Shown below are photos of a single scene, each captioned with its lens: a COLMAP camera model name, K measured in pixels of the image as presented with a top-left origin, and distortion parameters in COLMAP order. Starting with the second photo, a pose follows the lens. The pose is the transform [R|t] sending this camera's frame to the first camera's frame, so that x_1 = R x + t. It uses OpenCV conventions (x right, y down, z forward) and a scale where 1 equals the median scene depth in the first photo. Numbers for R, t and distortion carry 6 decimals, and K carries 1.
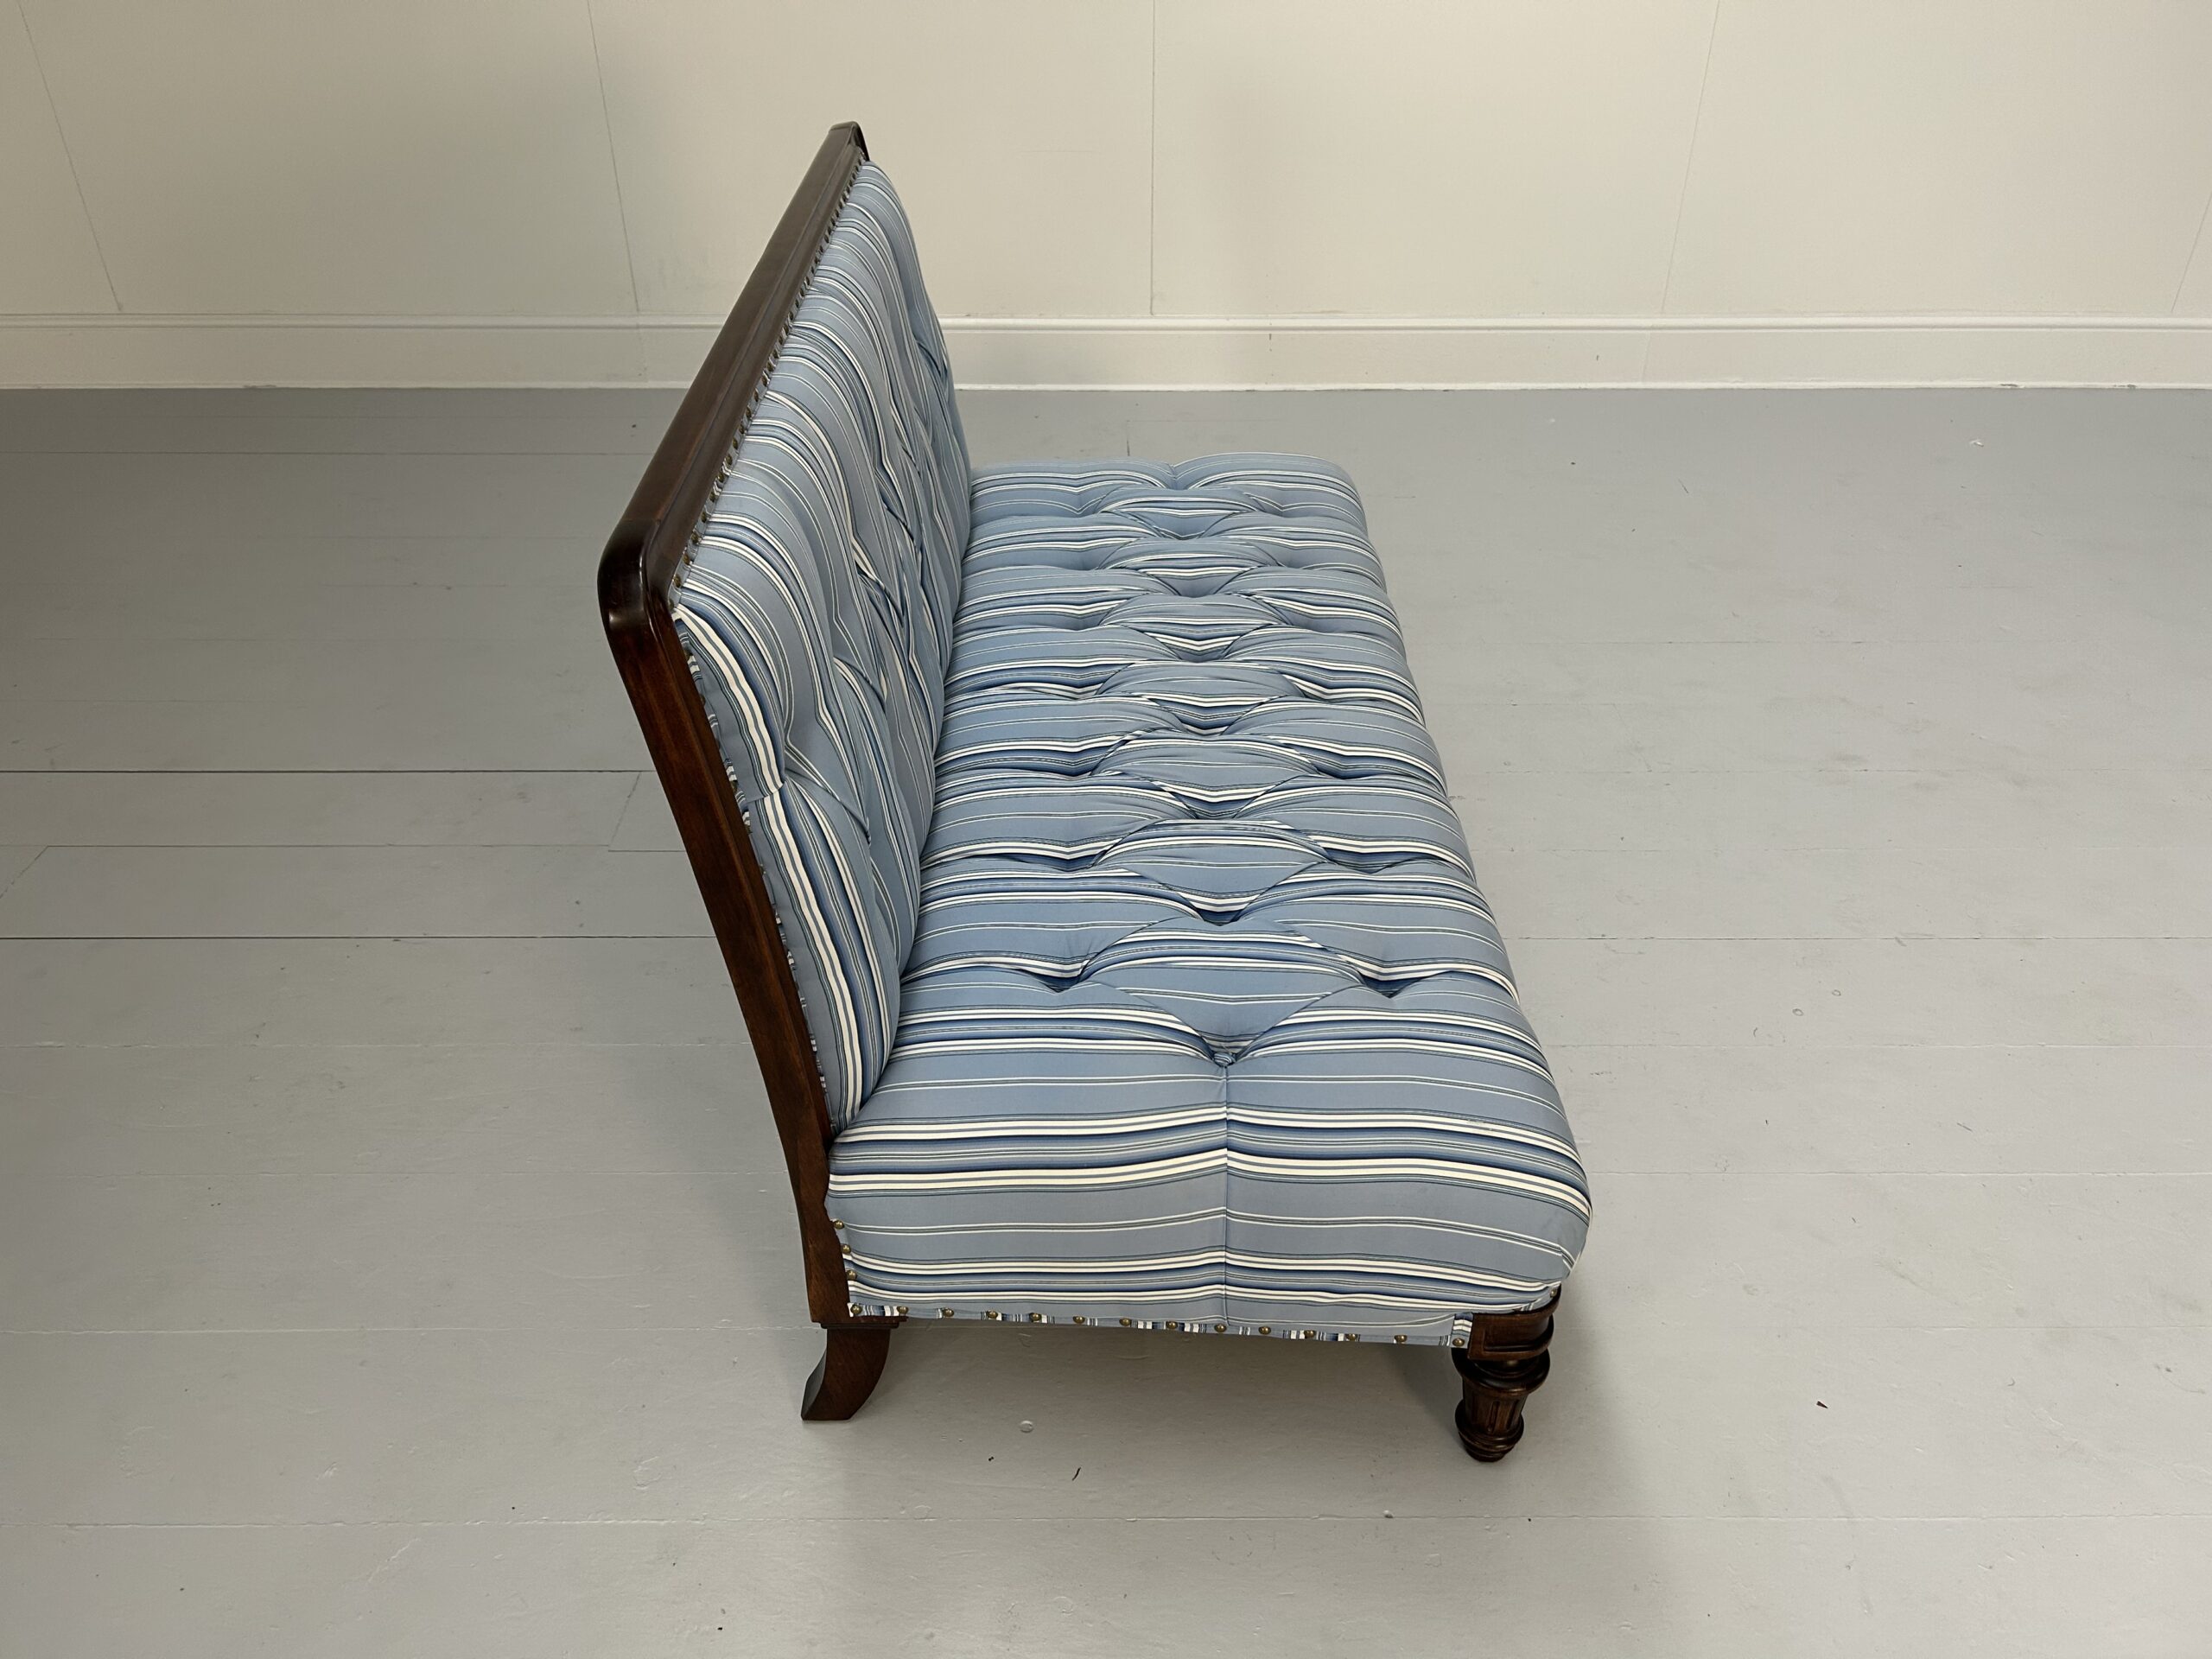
lens RADIAL K [[1674.6, 0, 1097.7], [0, 1674.6, 837.0], [0, 0, 1]] dist [0.054488, -0.062317]
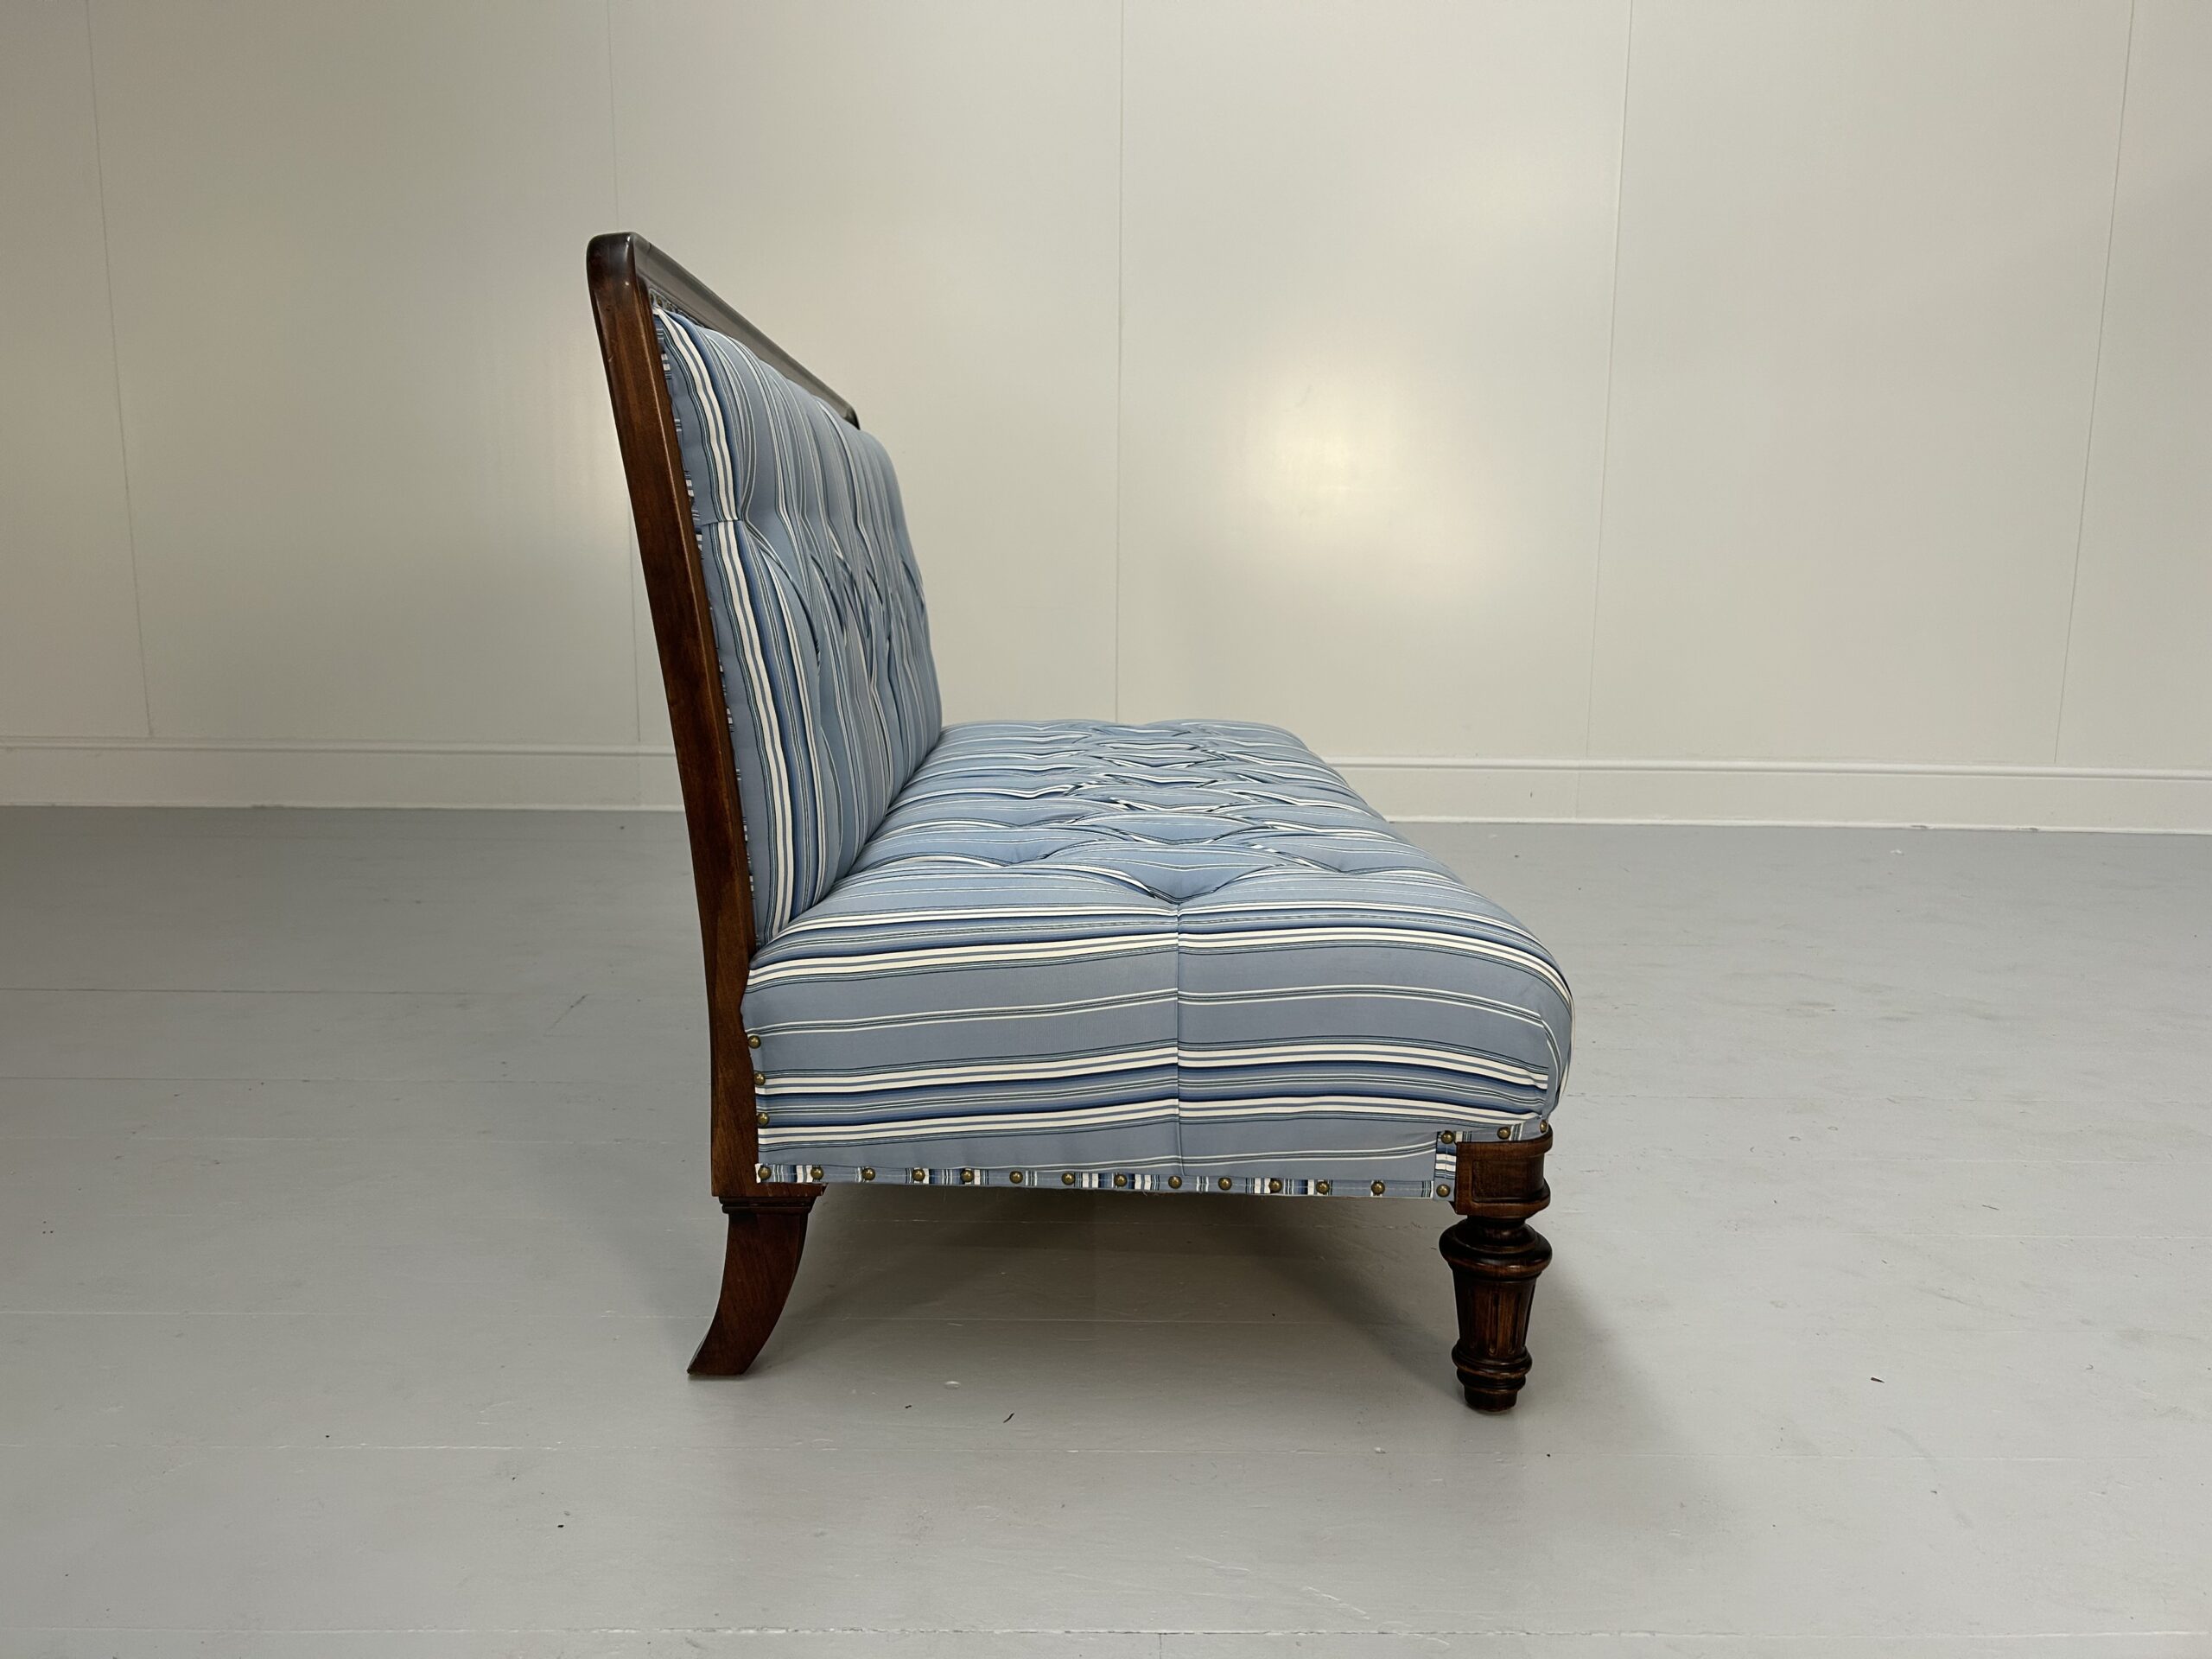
lens RADIAL K [[1675.2, 0, 1106.0], [0, 1675.2, 829.5], [0, 0, 1]] dist [0.051539, -0.061844]
pose [[0.999802, 0.010556, 0.016872, 0.019351], [-0.002483, 0.907296, -0.420485, 0.492787], [-0.019747, 0.420360, 0.907143, 0.119131]]
